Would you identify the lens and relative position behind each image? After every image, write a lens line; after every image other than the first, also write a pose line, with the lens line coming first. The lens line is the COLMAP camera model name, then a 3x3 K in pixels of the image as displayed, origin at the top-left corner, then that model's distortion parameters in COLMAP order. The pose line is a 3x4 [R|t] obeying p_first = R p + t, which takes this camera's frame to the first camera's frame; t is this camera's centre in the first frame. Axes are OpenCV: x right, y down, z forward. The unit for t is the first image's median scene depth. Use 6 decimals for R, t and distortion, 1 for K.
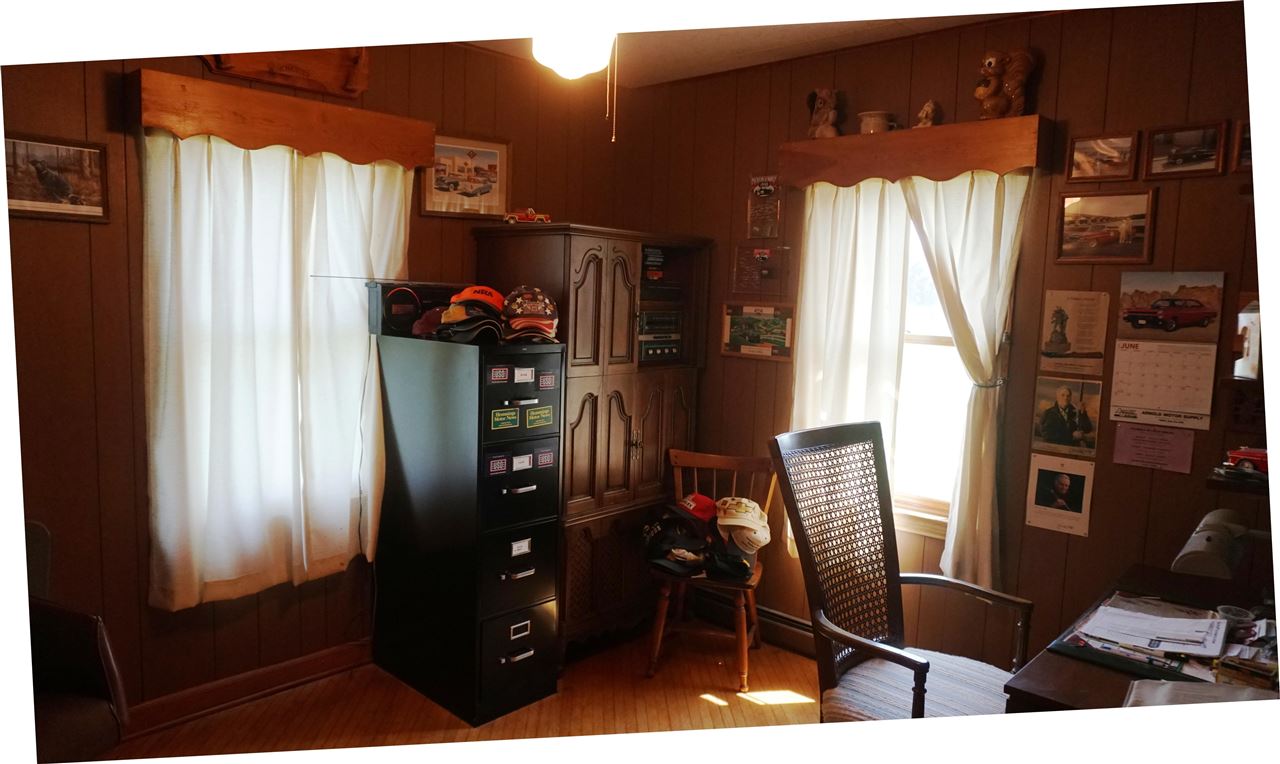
lens RADIAL K [[829.0, 0, 640.0], [0, 829.0, 382.0], [0, 0, 1]] dist [-0.001320, -0.000366]
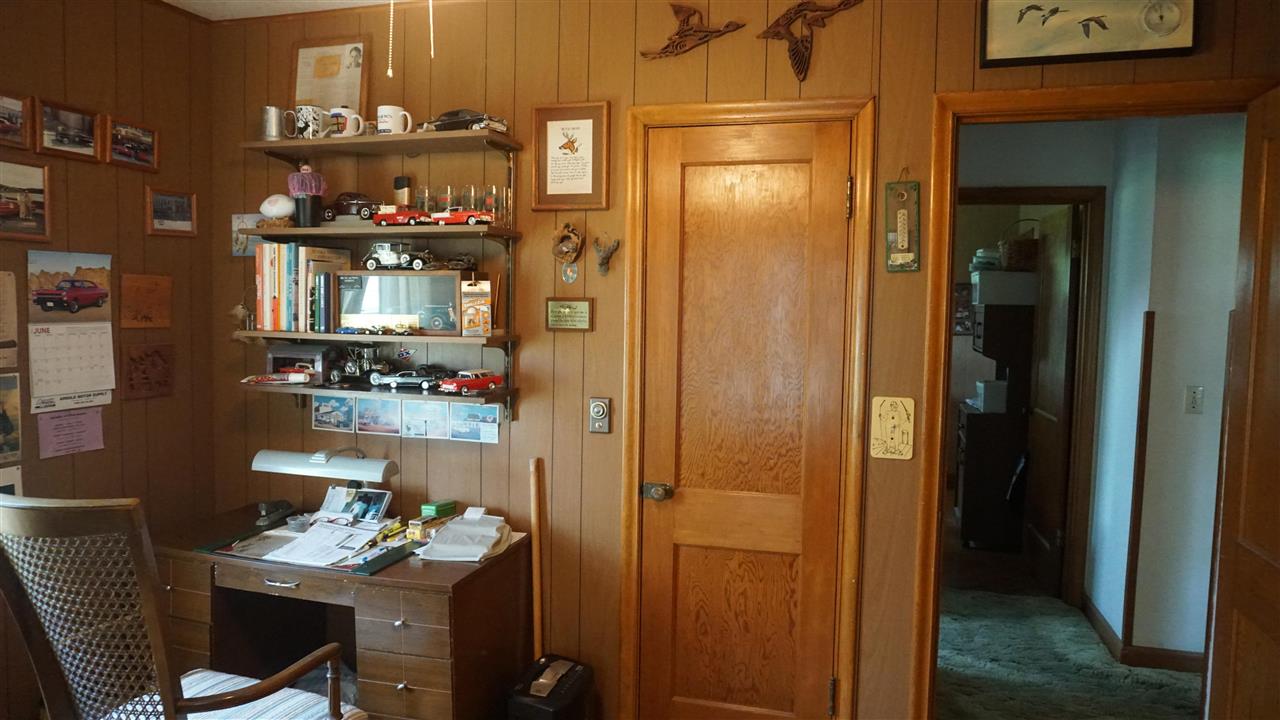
lens RADIAL K [[856.8, 0, 640.0], [0, 856.8, 360.0], [0, 0, 1]] dist [-0.014722, 0.005034]
pose [[-0.445005, -0.097751, 0.890177, -0.568879], [0.061408, 0.988354, 0.139230, -0.104701], [-0.893420, 0.116622, -0.433820, 0.837963]]
